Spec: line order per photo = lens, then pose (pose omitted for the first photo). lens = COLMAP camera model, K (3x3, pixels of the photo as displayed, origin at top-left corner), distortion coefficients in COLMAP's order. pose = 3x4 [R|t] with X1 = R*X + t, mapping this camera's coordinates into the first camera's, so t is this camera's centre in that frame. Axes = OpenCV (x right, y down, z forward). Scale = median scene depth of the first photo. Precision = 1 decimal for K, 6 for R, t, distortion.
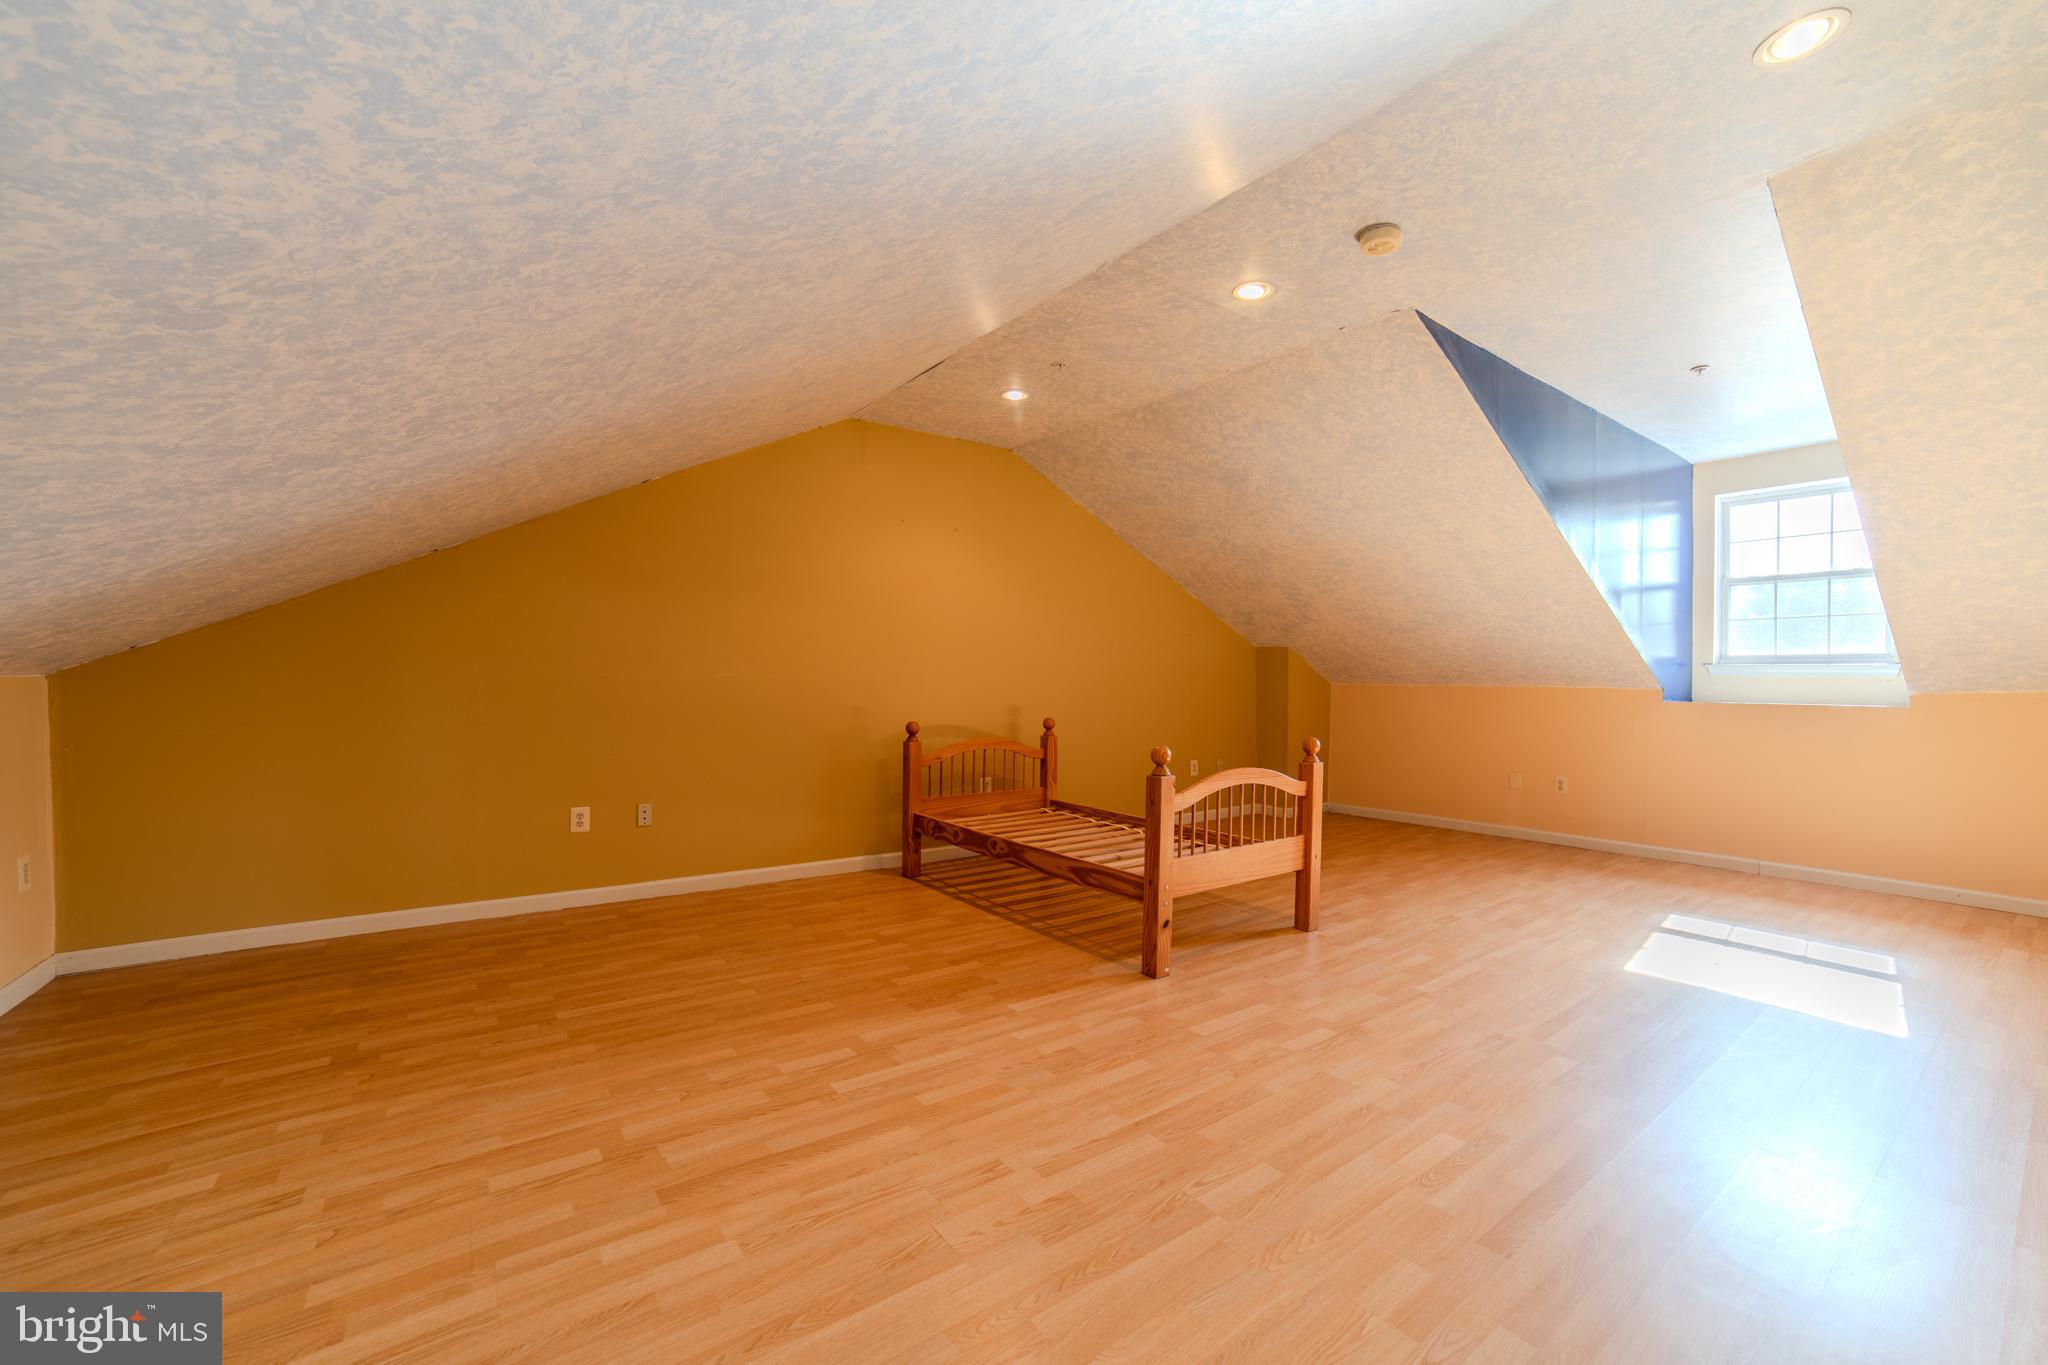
lens RADIAL K [[823.7, 0, 1024.0], [0, 823.7, 682.5], [0, 0, 1]] dist [-0.083817, 0.028930]
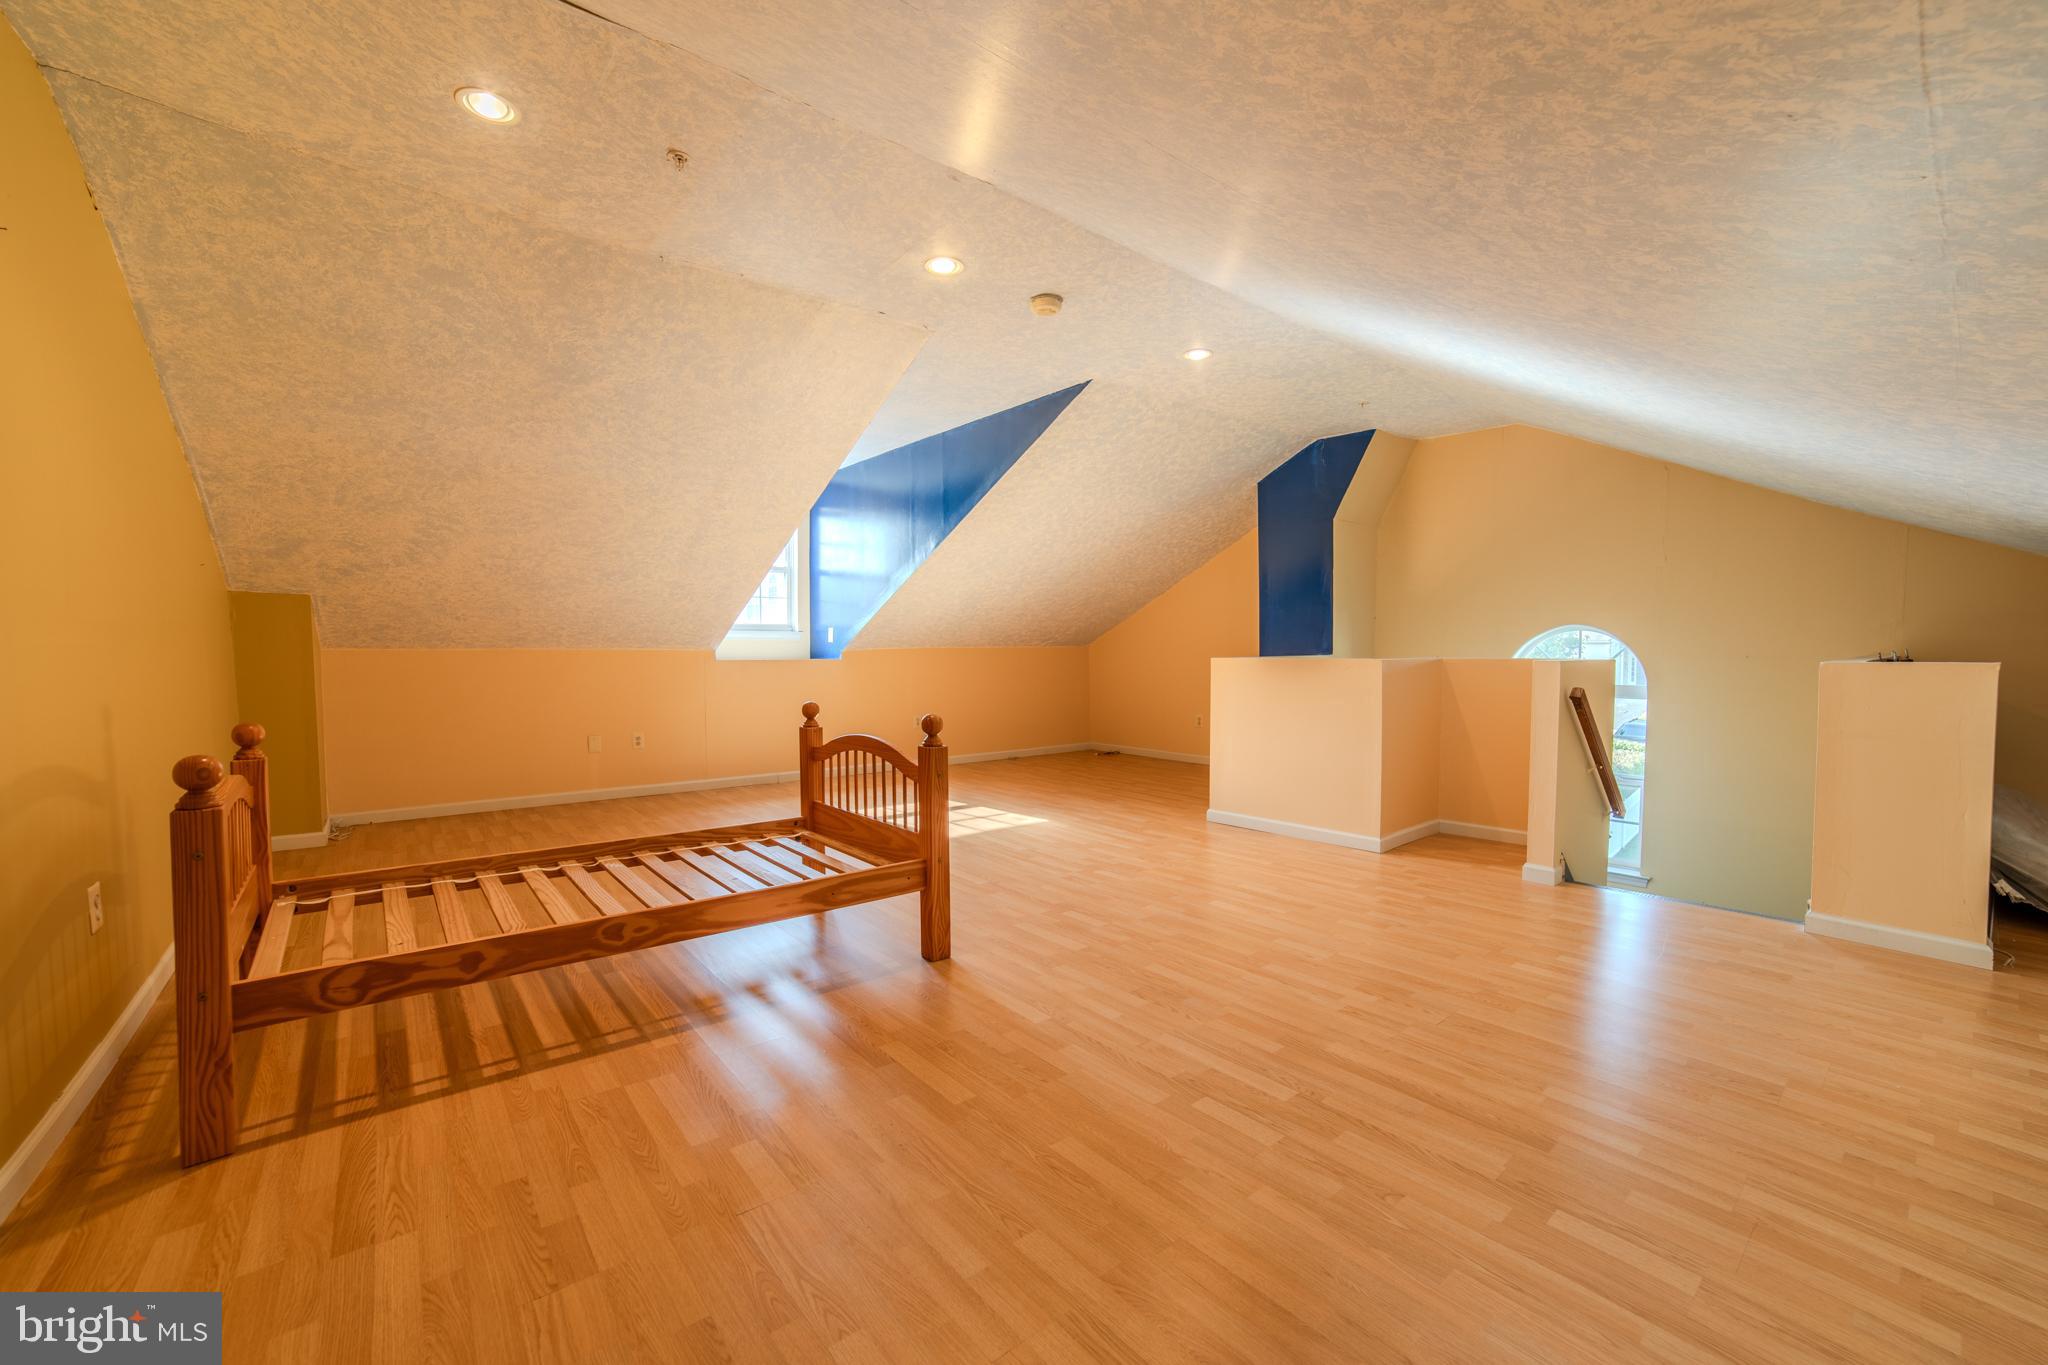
lens RADIAL K [[823.7, 0, 1024.0], [0, 823.7, 682.5], [0, 0, 1]] dist [-0.083817, 0.028930]
pose [[-0.059238, -0.047950, 0.997092, -0.959870], [0.000958, 0.998842, 0.048091, -0.005060], [-0.998243, 0.003804, -0.059124, 1.185354]]
